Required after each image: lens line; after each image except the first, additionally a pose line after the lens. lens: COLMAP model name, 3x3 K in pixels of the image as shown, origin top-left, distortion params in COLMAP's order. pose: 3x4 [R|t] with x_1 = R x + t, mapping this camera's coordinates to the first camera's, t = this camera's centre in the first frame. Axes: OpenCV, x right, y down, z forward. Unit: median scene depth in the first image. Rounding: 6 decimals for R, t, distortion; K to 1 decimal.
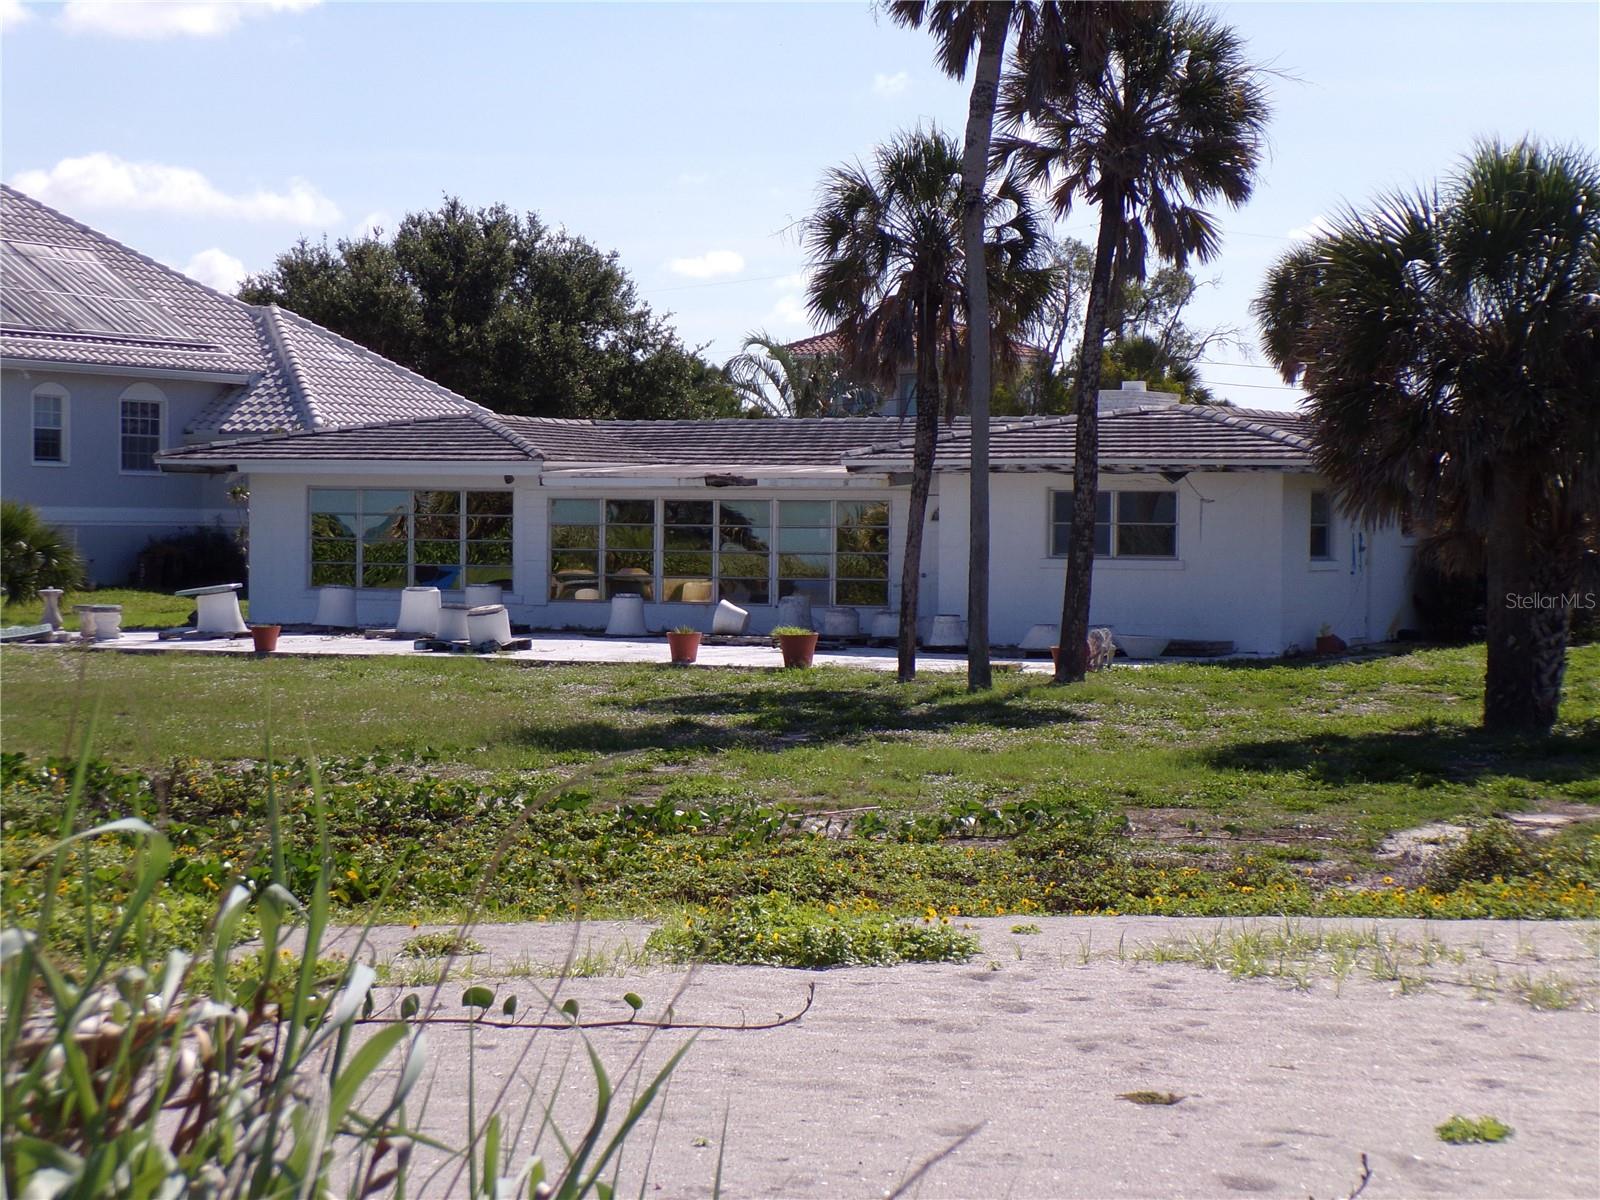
lens RADIAL K [[3669.0, 0, 839.8], [0, 3669.0, 568.9], [0, 0, 1]] dist [0.567858, 0.000000]
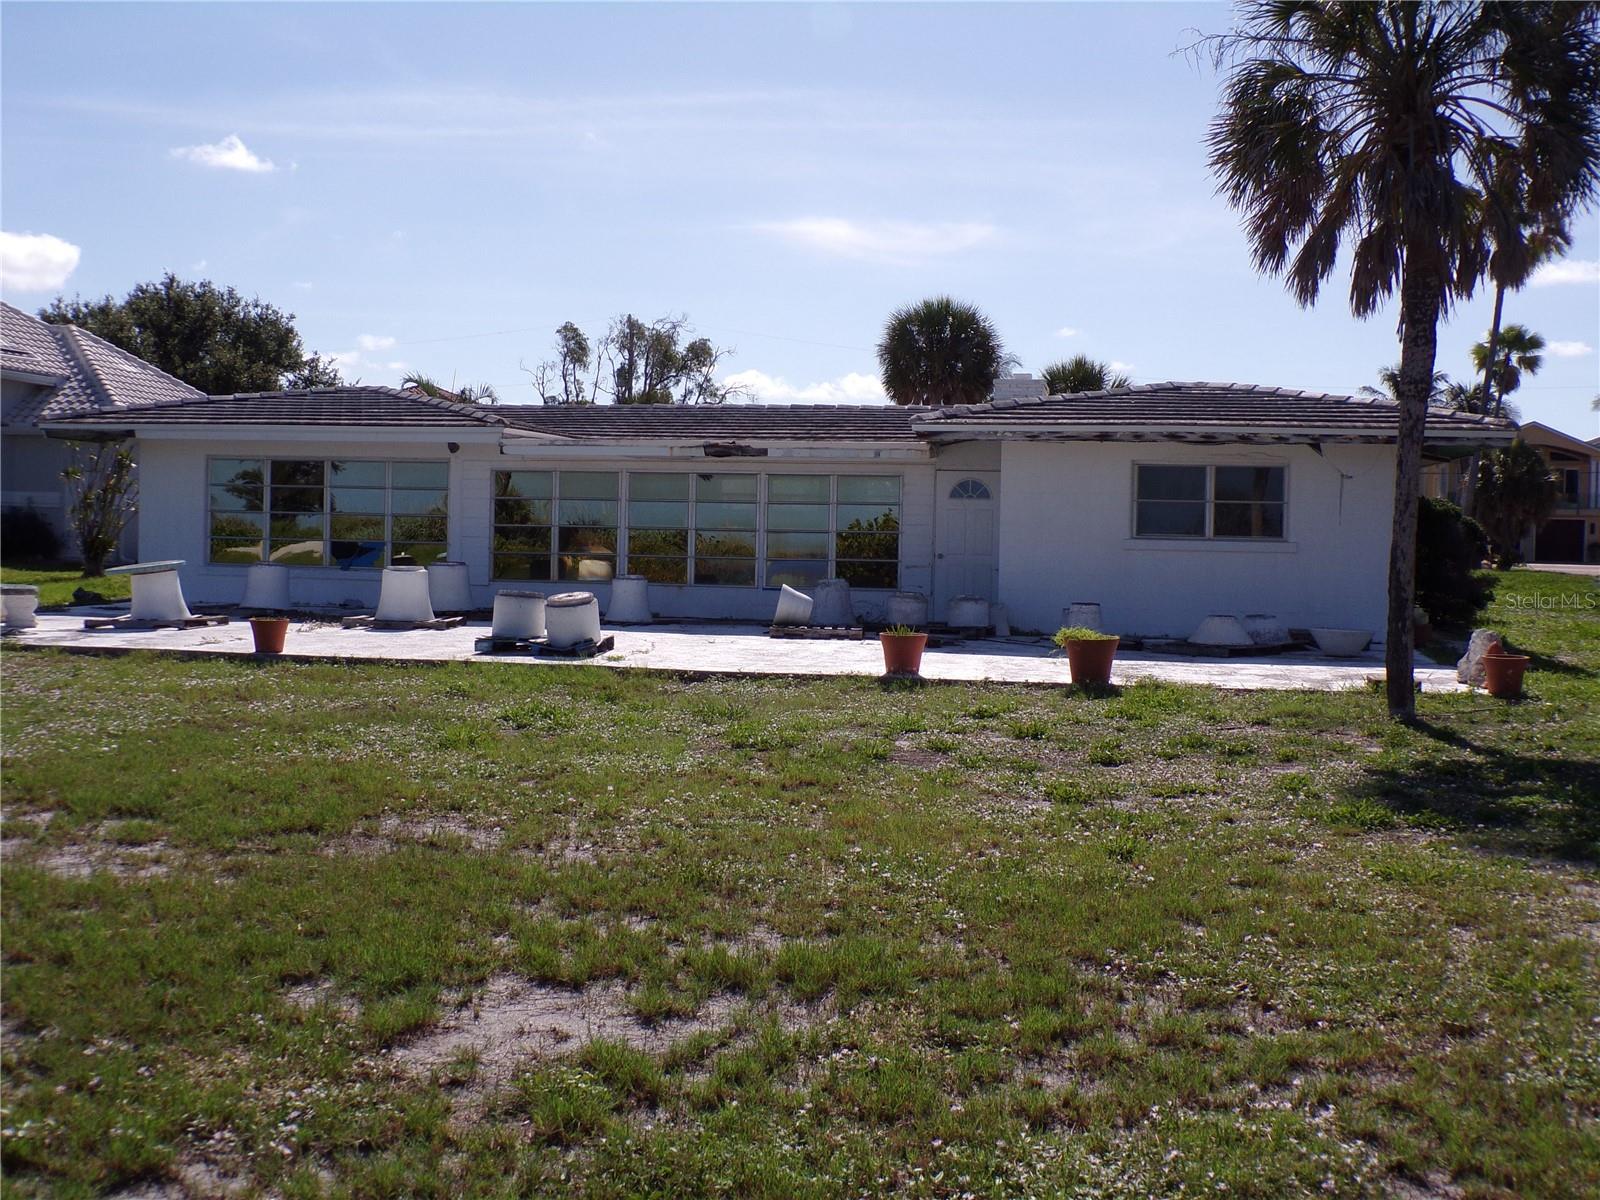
lens RADIAL K [[1790.7, 0, 799.4], [0, 1790.7, 594.6], [0, 0, 1]] dist [-0.032155, 0.000000]
pose [[0.955456, 0.000534, 0.295133, -0.153859], [-0.008090, 0.999670, 0.024381, 0.000753], [-0.295023, -0.025682, 0.955145, 0.605293]]
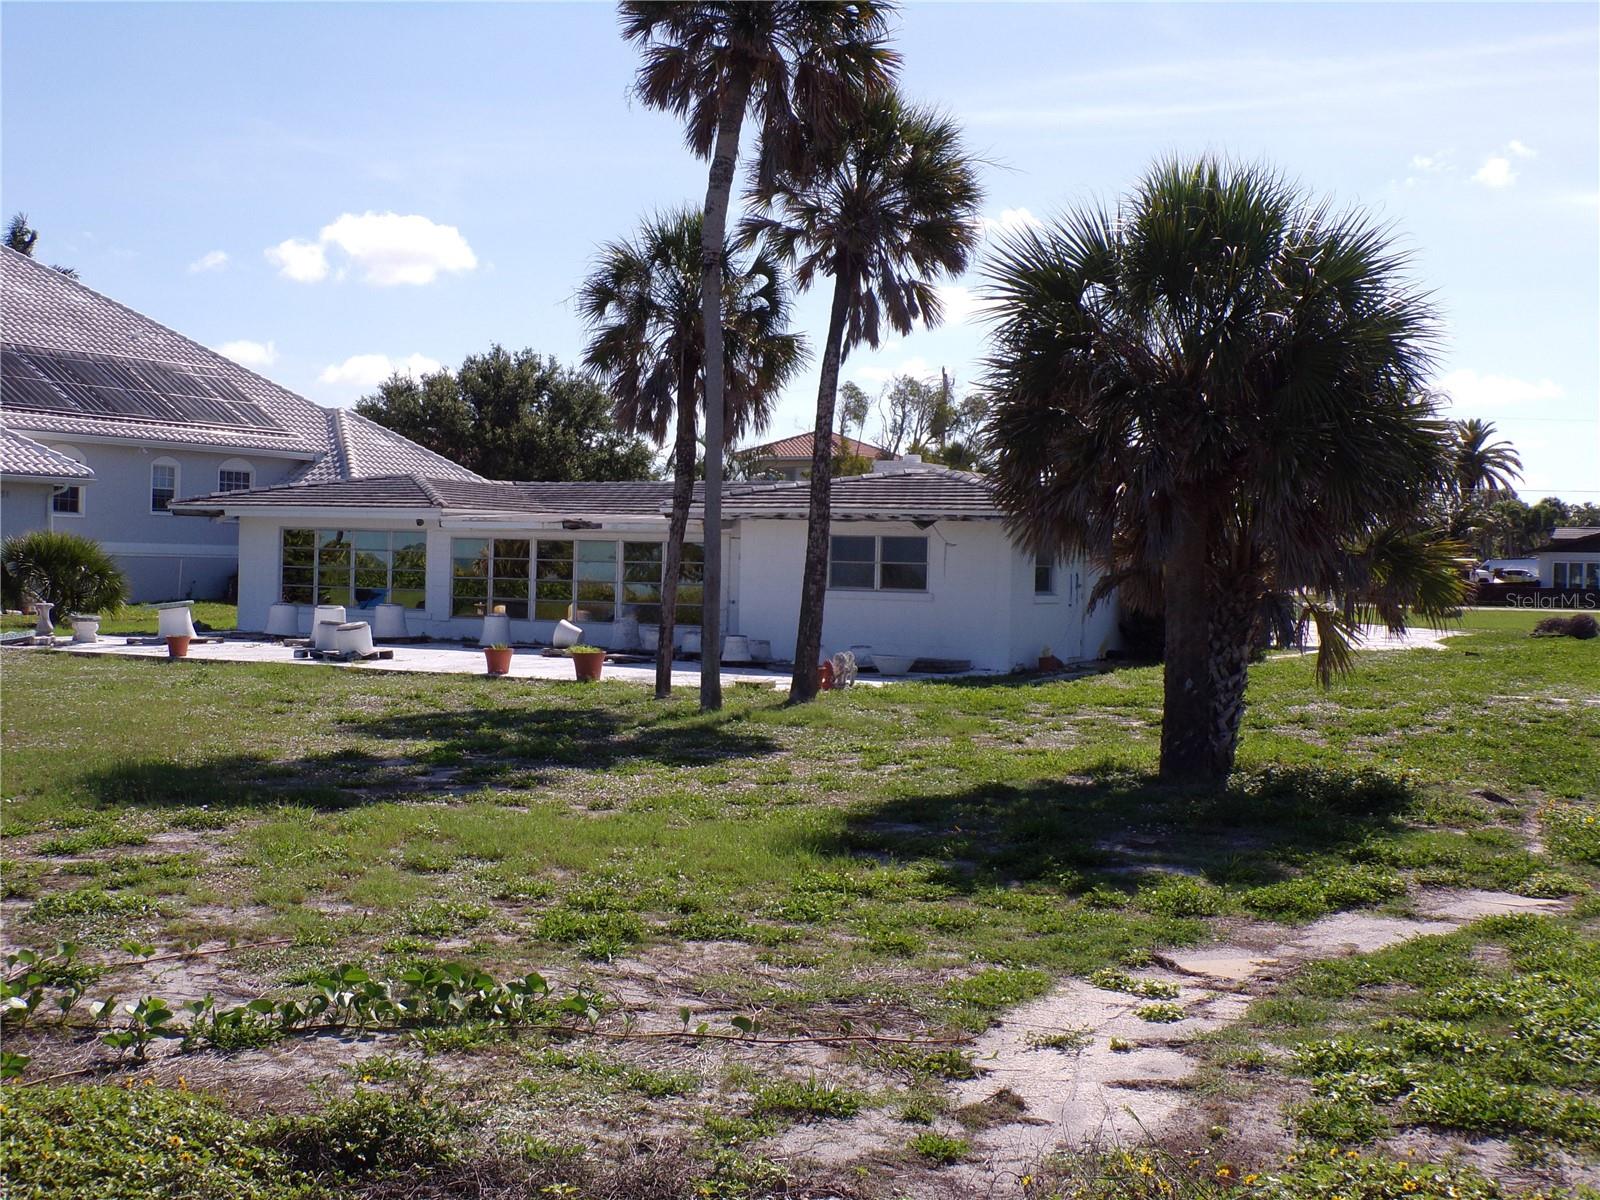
lens RADIAL K [[2099.7, 0, 793.4], [0, 2099.7, 573.0], [0, 0, 1]] dist [0.019213, 0.000000]
pose [[0.999821, 0.014465, -0.012215, 0.054818], [-0.014586, 0.999845, -0.009860, -0.001518], [0.012071, 0.010037, 0.999877, 0.298524]]
